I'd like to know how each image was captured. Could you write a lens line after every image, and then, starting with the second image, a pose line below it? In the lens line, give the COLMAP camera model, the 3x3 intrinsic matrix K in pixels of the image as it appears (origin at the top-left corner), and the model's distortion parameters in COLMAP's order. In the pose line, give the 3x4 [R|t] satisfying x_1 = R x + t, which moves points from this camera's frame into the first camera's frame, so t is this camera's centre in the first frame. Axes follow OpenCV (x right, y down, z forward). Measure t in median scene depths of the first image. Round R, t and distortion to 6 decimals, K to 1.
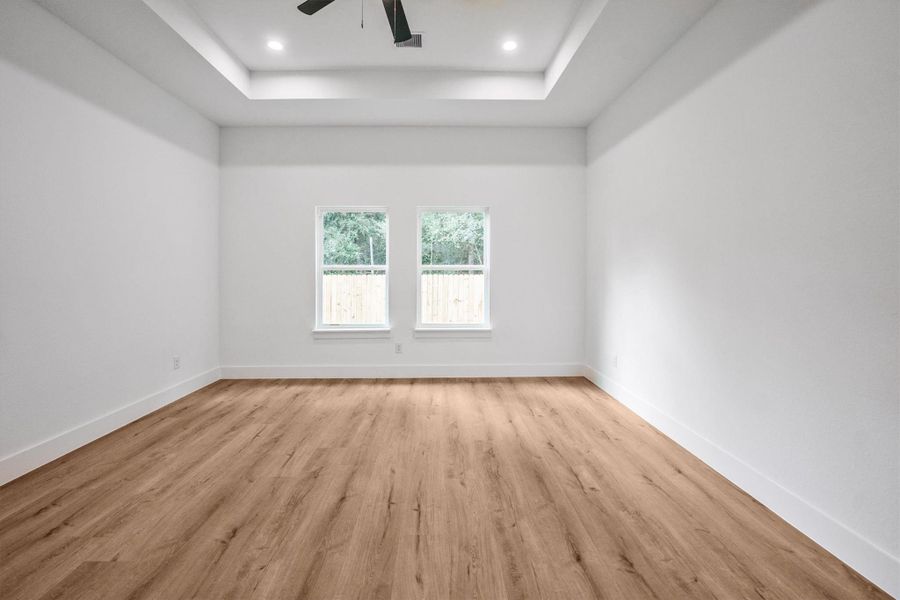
lens RADIAL K [[378.5, 0, 429.4], [0, 378.5, 267.9], [0, 0, 1]] dist [-0.027603, 0.003045]
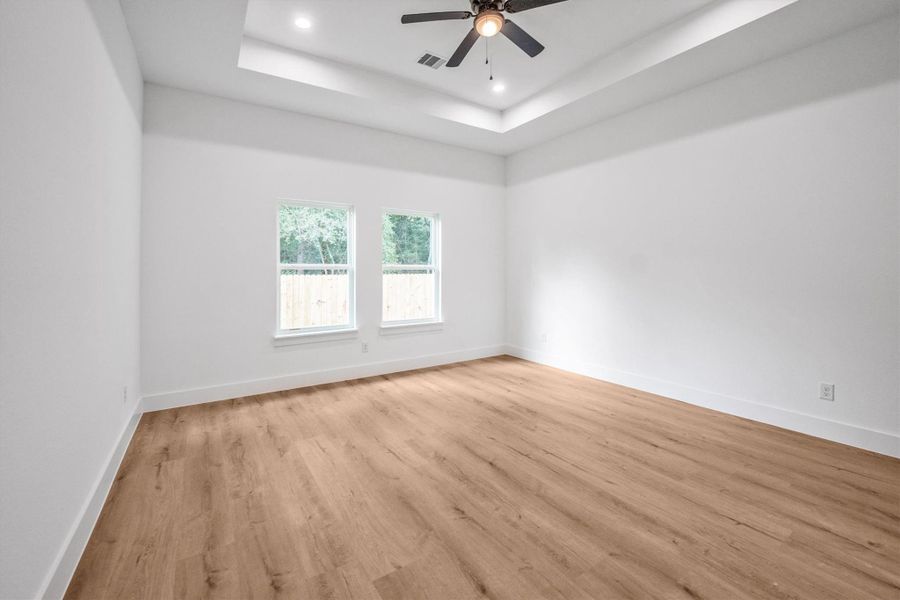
lens RADIAL K [[378.5, 0, 448.3], [0, 378.5, 263.2], [0, 0, 1]] dist [-0.027603, 0.003045]
pose [[0.846356, 0.010723, 0.532510, -0.530319], [-0.003247, 0.999883, -0.014973, 0.003724], [-0.532608, 0.010943, 0.846291, 0.037980]]
